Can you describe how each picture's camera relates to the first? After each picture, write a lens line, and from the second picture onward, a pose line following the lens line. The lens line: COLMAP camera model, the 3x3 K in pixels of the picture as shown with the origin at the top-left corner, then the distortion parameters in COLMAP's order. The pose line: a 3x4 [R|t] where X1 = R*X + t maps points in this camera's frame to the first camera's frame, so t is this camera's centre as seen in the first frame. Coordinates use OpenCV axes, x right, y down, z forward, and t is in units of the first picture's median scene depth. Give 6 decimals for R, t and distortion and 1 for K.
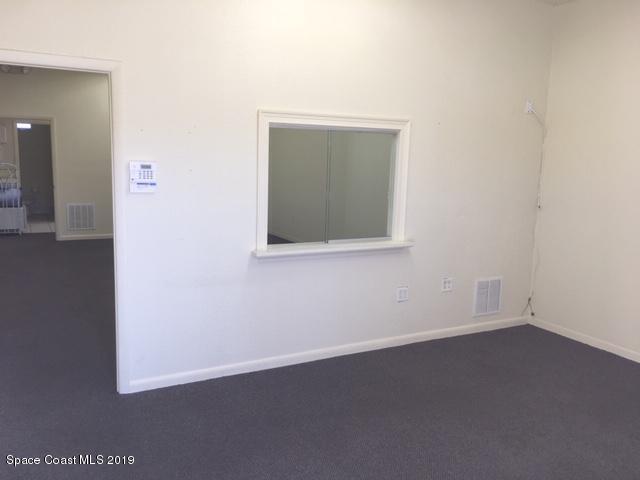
lens RADIAL K [[541.2, 0, 320.8], [0, 541.2, 238.0], [0, 0, 1]] dist [0.060443, -0.040771]
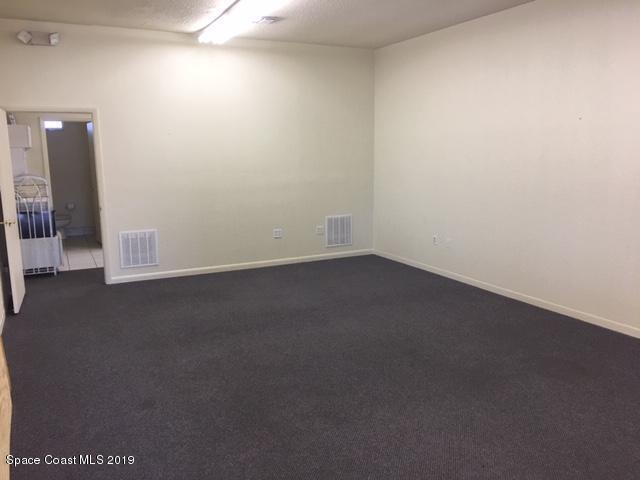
lens RADIAL K [[541.2, 0, 319.5], [0, 541.2, 239.8], [0, 0, 1]] dist [0.060443, -0.040771]
pose [[0.998305, -0.034804, -0.046636, -0.311658], [0.035447, 0.999287, 0.013024, -0.092589], [0.046150, -0.014655, 0.998827, 0.560137]]
